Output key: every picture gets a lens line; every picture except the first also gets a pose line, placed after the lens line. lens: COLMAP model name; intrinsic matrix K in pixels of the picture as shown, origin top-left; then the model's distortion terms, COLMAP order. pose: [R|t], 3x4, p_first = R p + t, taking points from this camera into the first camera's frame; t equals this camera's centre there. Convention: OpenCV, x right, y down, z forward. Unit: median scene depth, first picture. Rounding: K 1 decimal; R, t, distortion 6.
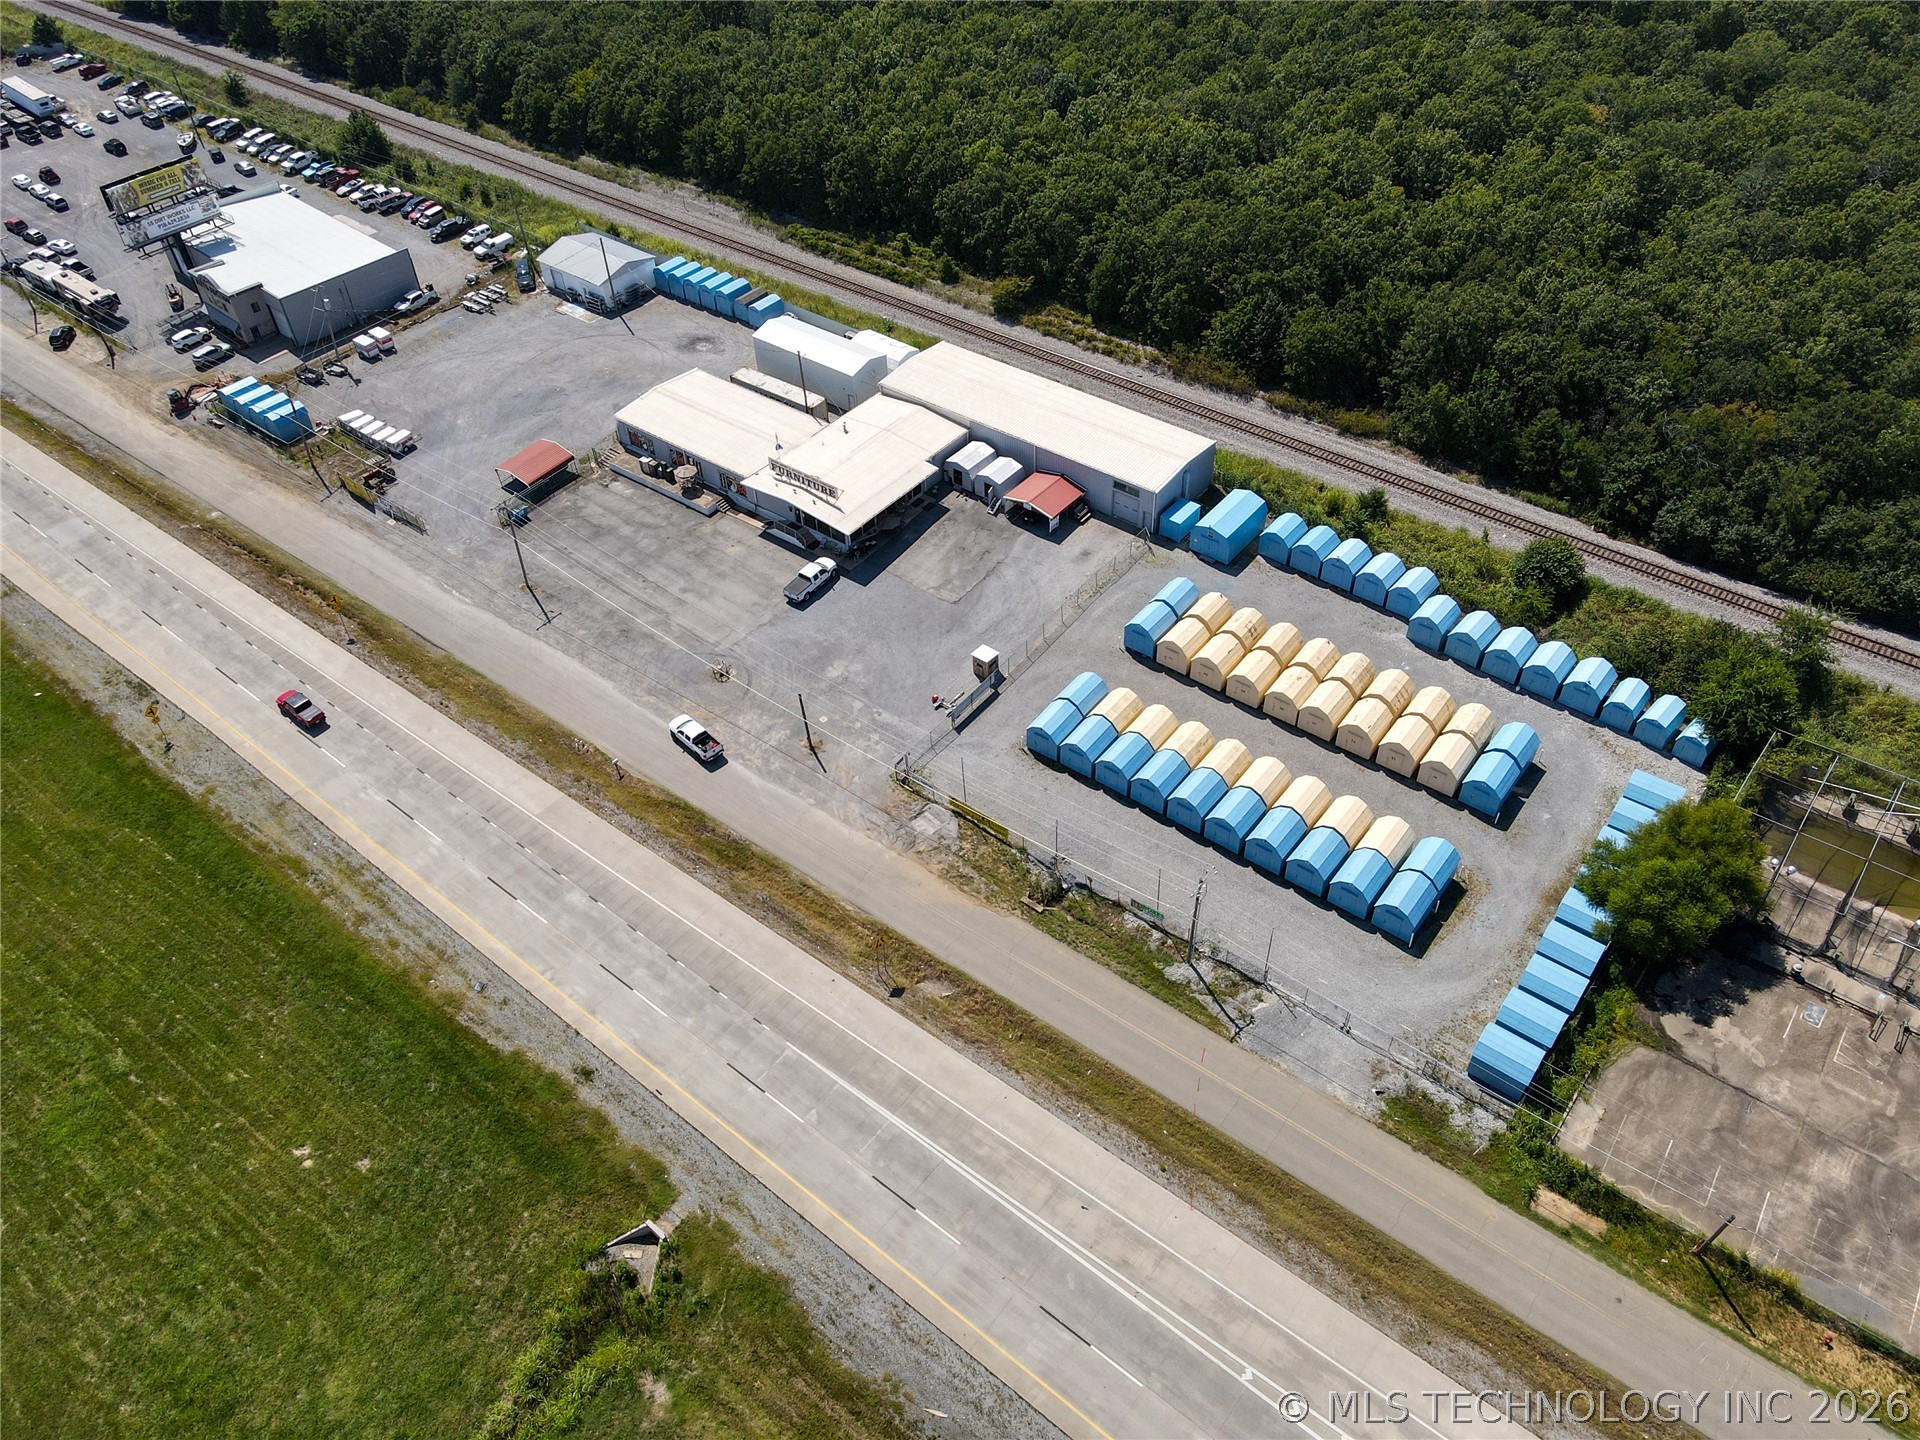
lens RADIAL K [[1405.9, 0, 969.2], [0, 1405.9, 722.4], [0, 0, 1]] dist [0.020292, -0.001914]
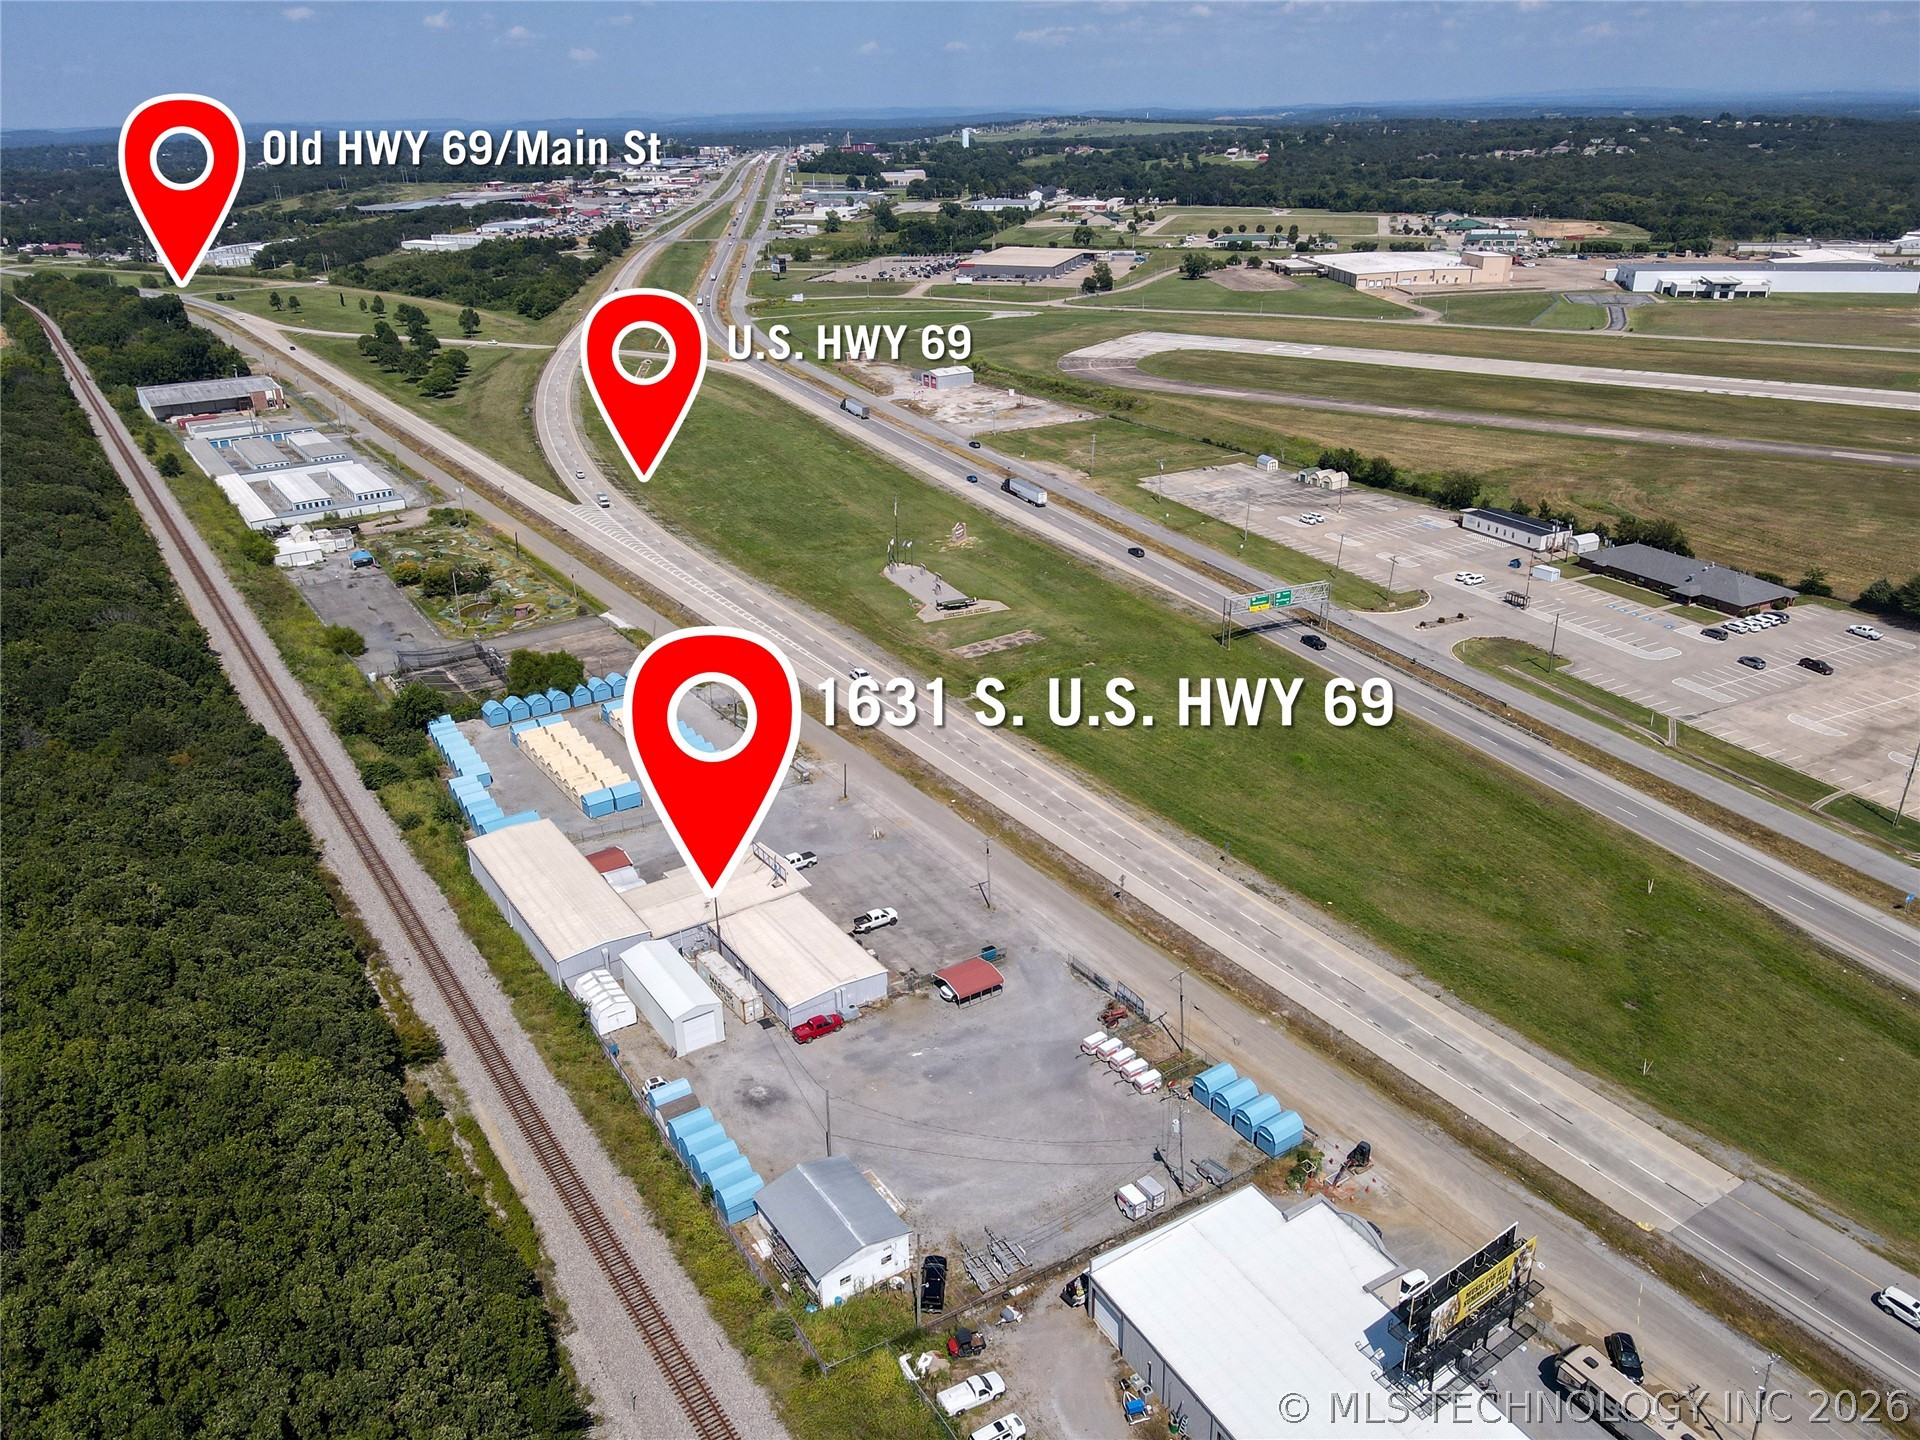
lens RADIAL K [[1405.9, 0, 969.2], [0, 1405.9, 722.4], [0, 0, 1]] dist [0.020292, -0.001914]
pose [[-0.950920, -0.083607, 0.297927, -0.653833], [0.242099, 0.398608, 0.884590, -1.298655], [-0.192714, 0.913302, -0.358804, 1.284012]]
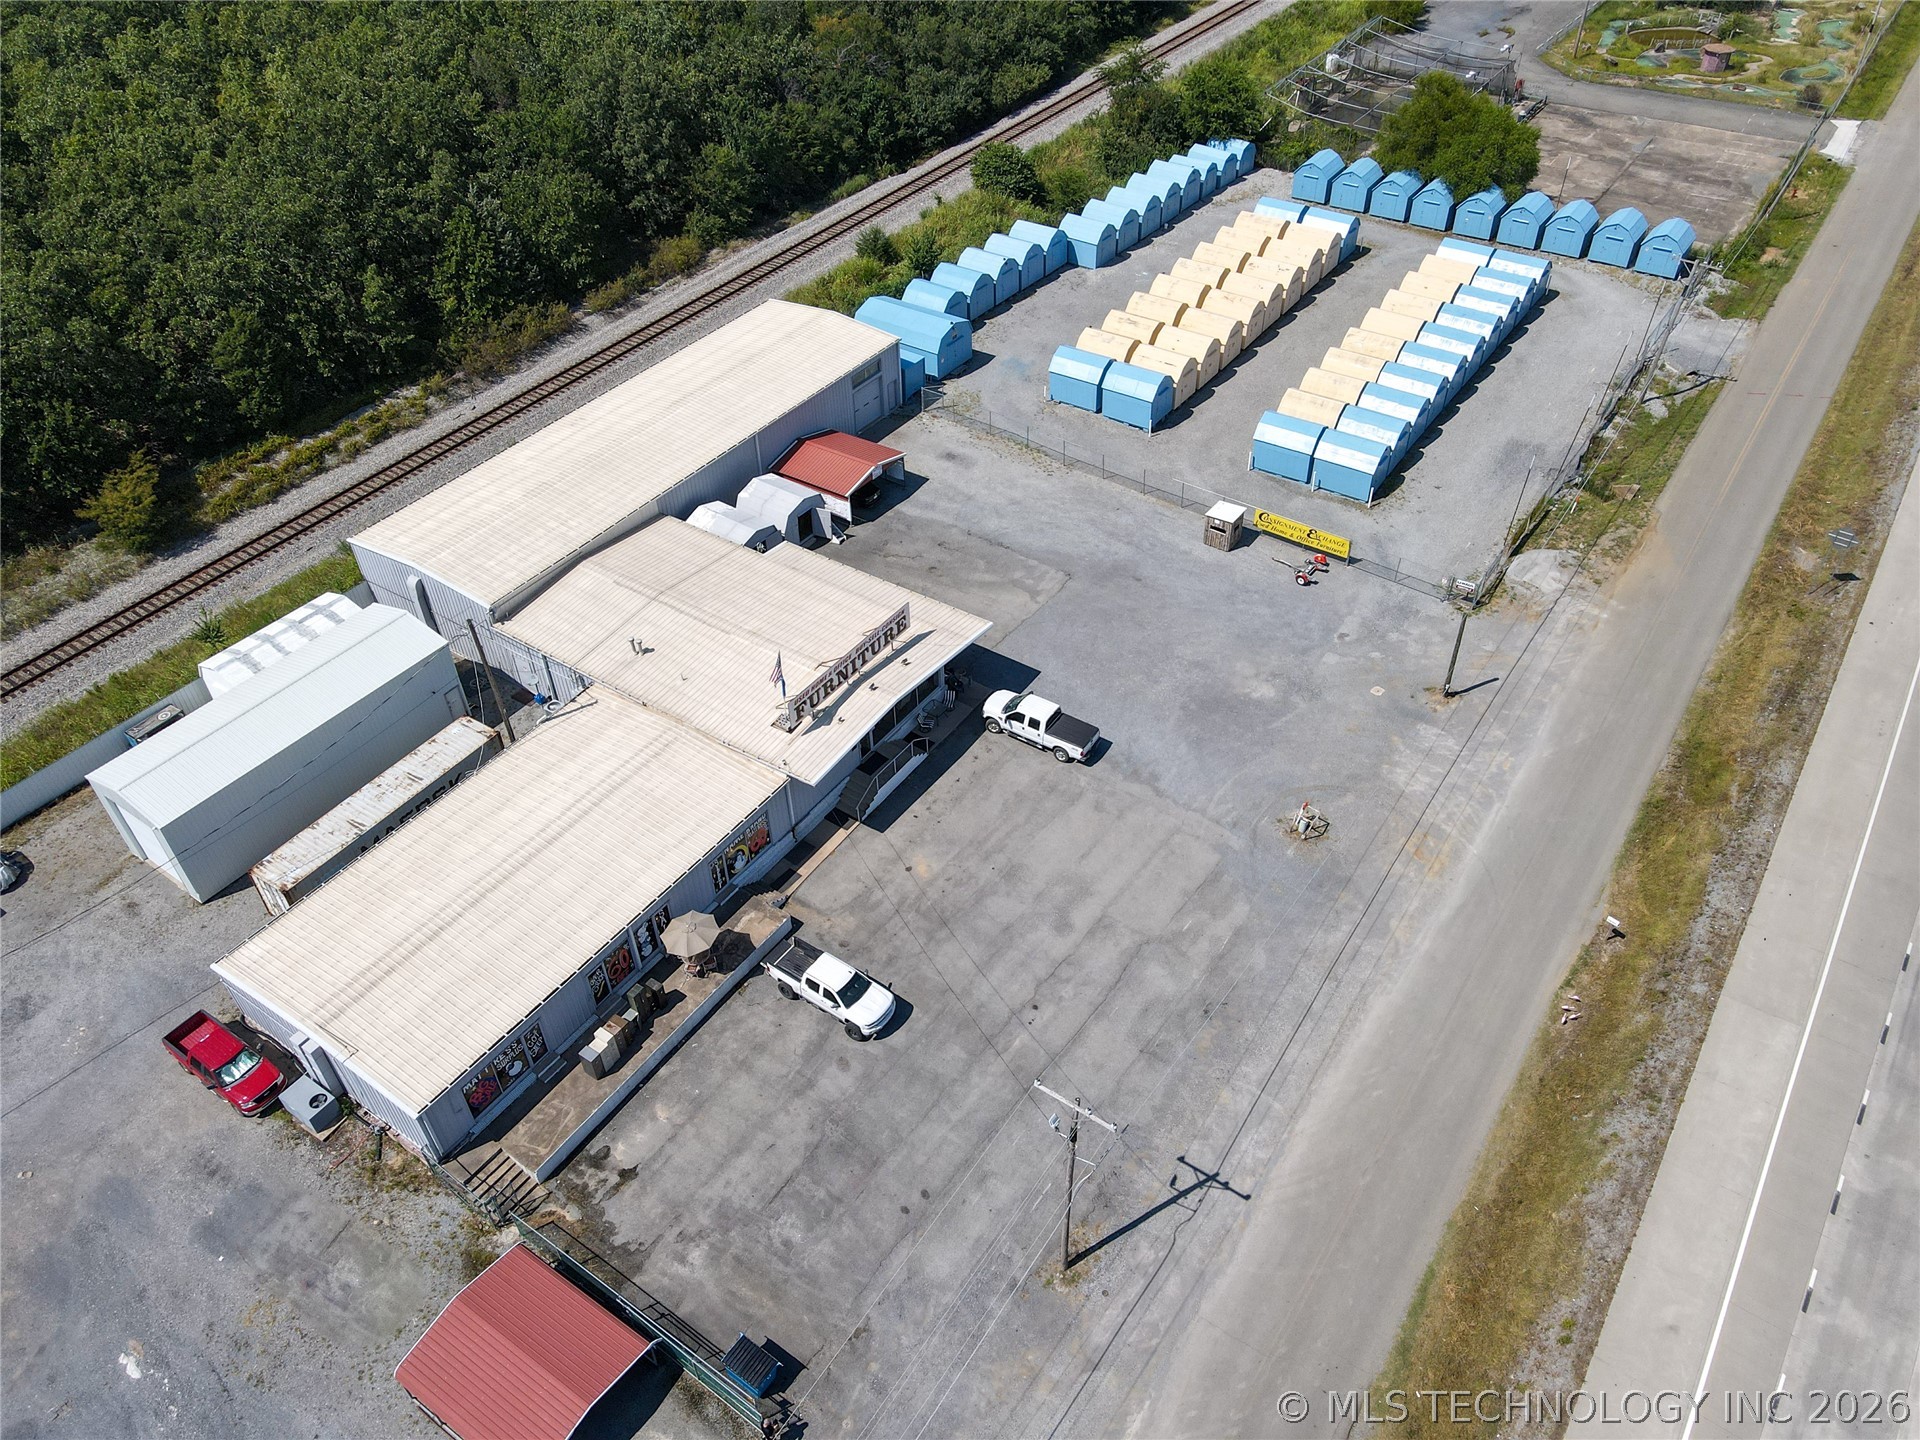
lens RADIAL K [[1405.9, 0, 969.2], [0, 1405.9, 722.4], [0, 0, 1]] dist [0.020292, -0.001914]
pose [[-0.062203, -0.641090, 0.764941, -0.493029], [0.702790, 0.516064, 0.489657, -0.363755], [-0.708673, 0.568051, 0.418451, 0.760409]]
